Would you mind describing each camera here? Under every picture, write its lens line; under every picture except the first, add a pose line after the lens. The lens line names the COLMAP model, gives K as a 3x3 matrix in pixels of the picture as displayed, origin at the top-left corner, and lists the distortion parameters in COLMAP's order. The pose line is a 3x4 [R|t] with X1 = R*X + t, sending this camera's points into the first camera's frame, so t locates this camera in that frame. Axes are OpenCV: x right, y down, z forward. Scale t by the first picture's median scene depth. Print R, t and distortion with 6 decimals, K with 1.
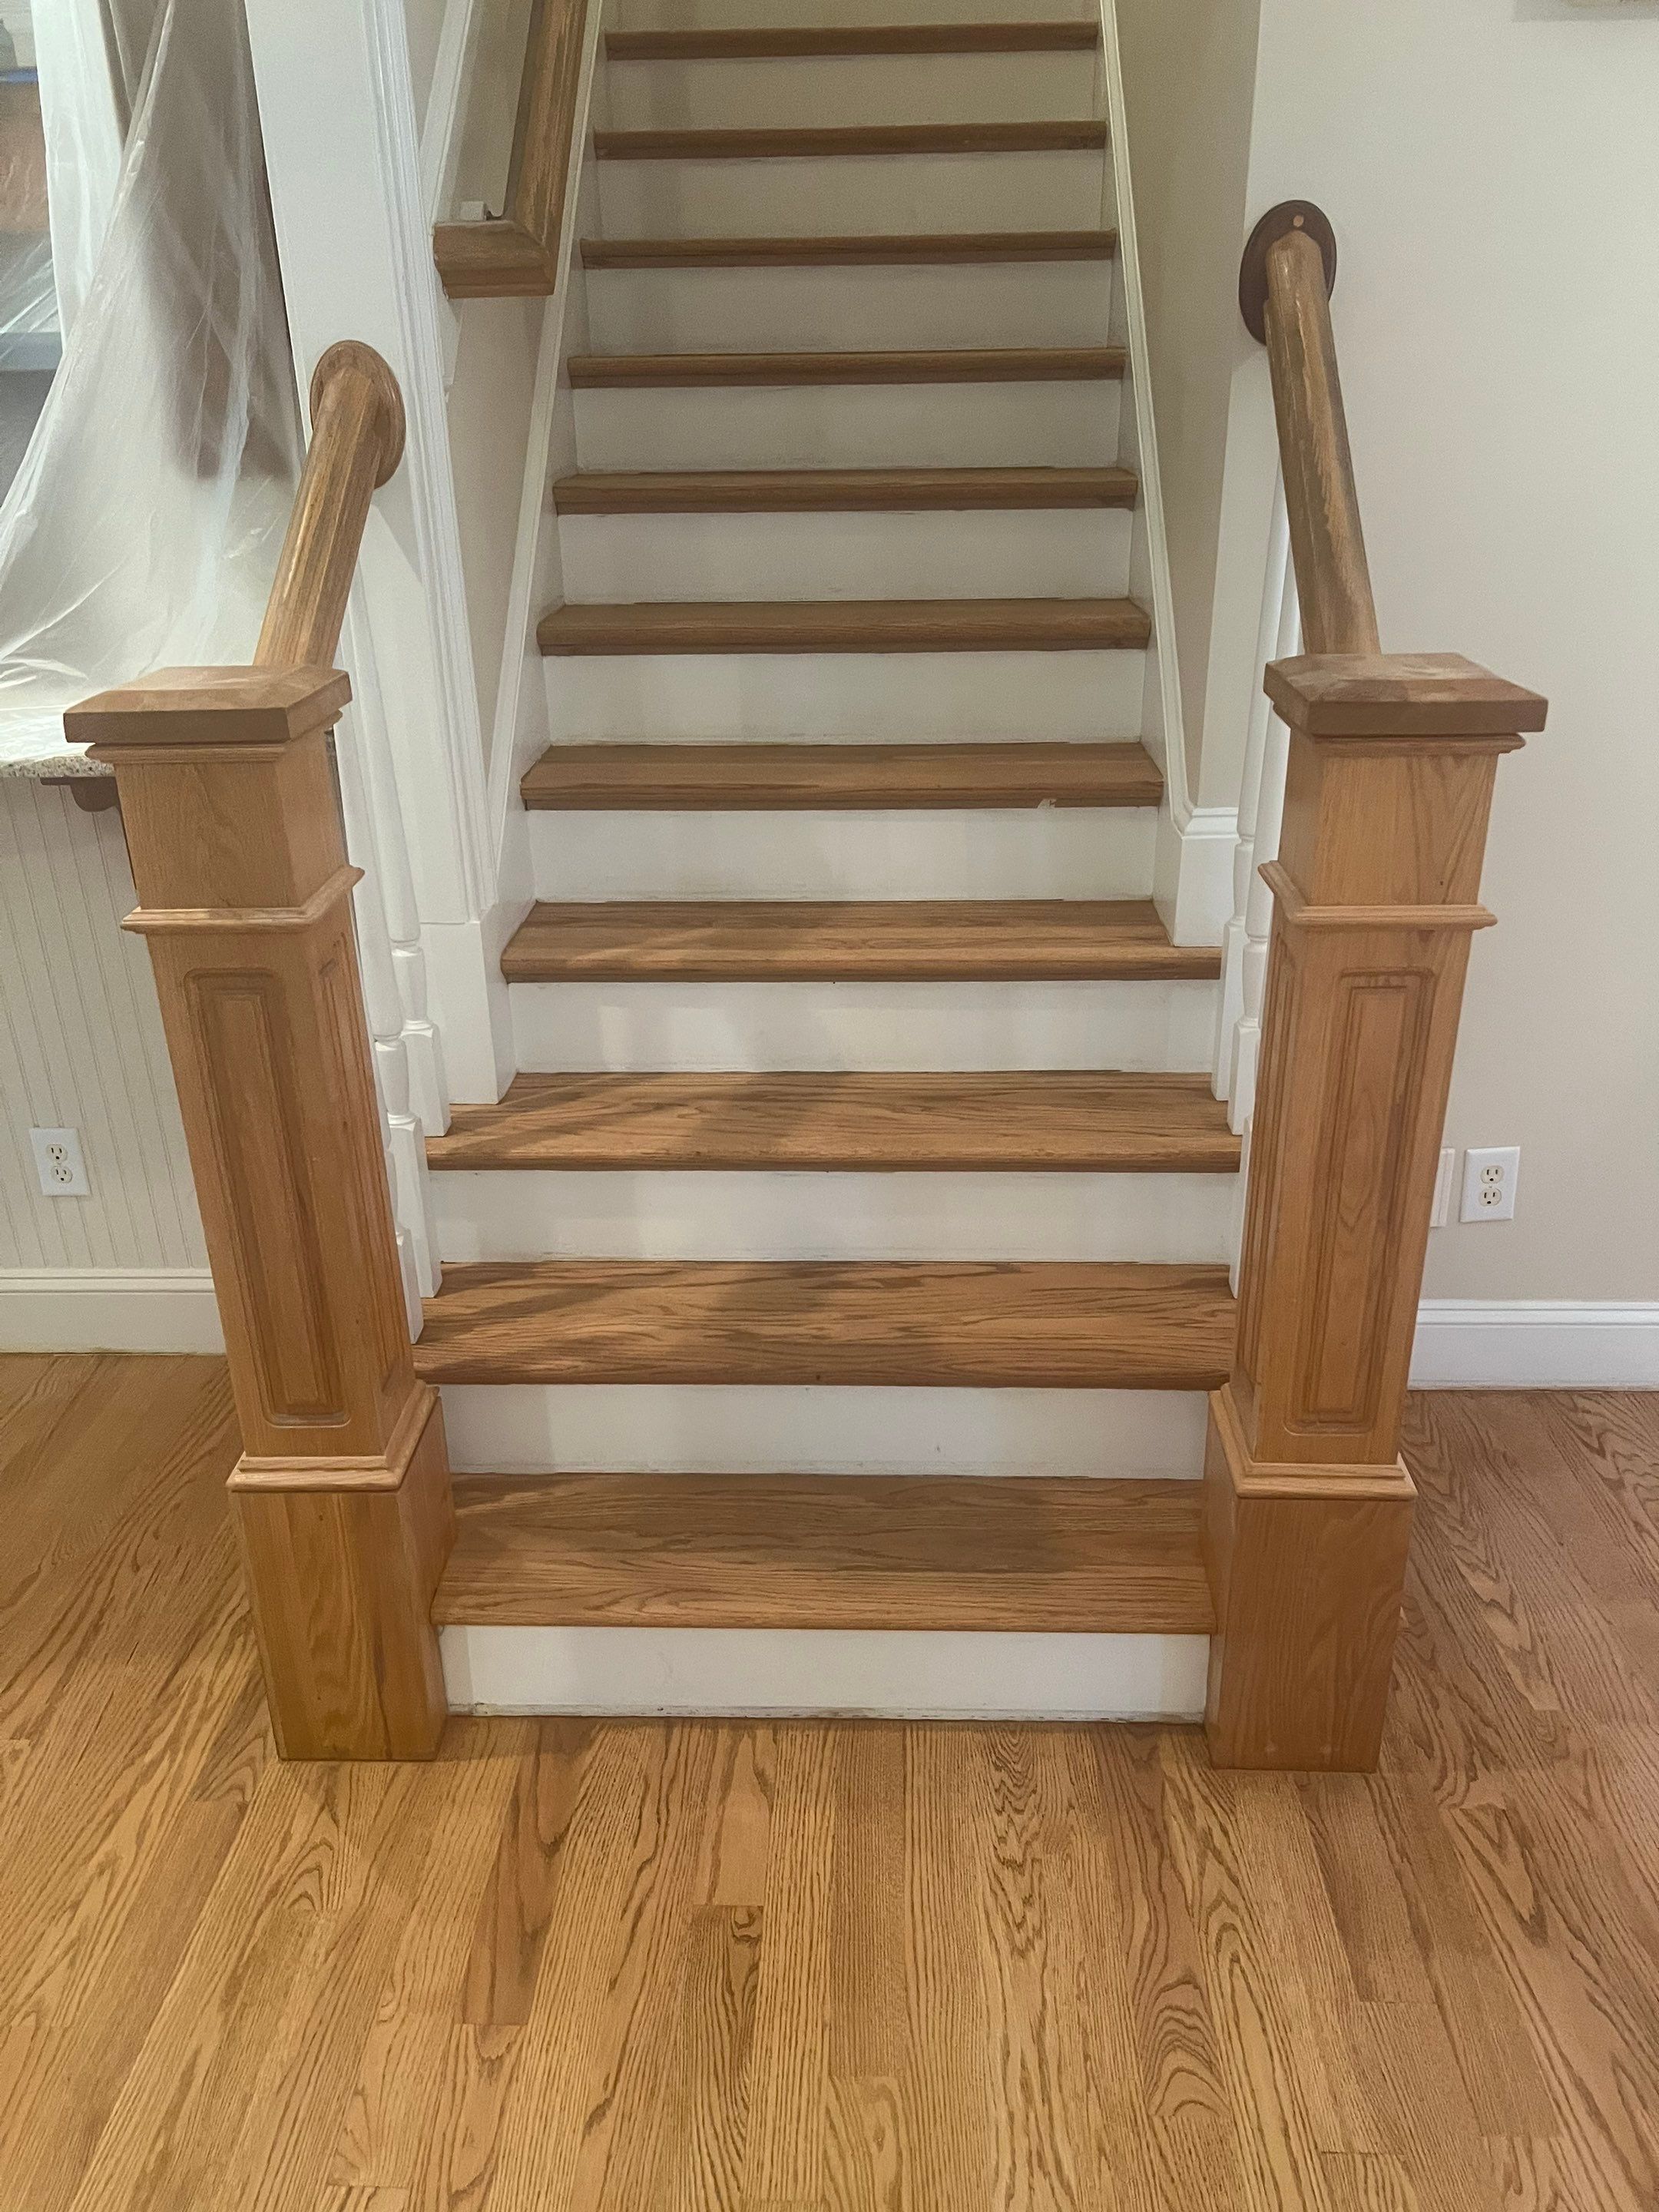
lens RADIAL K [[1652.5, 0, 827.2], [0, 1652.5, 1119.9], [0, 0, 1]] dist [0.039820, -0.048049]
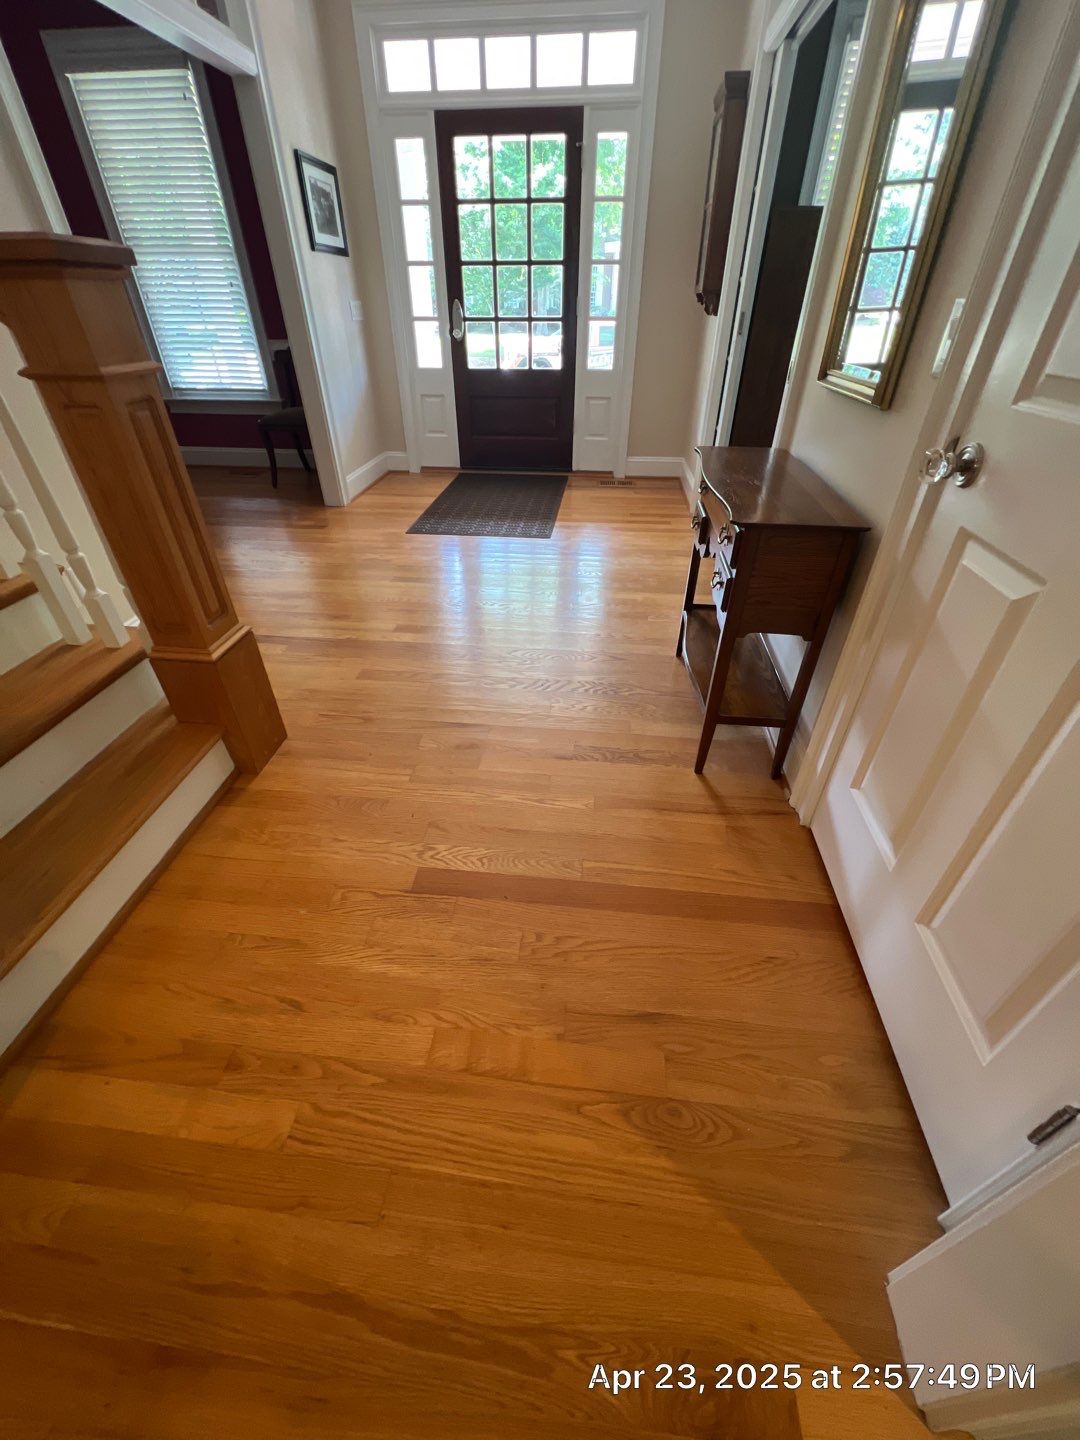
lens RADIAL K [[567.3, 0, 541.1], [0, 567.3, 718.6], [0, 0, 1]] dist [-0.000926, -0.000317]
pose [[0.067518, -0.573971, 0.816087, -0.405167], [0.407135, 0.762603, 0.502671, 0.060786], [-0.910869, 0.298318, 0.285173, 0.325657]]
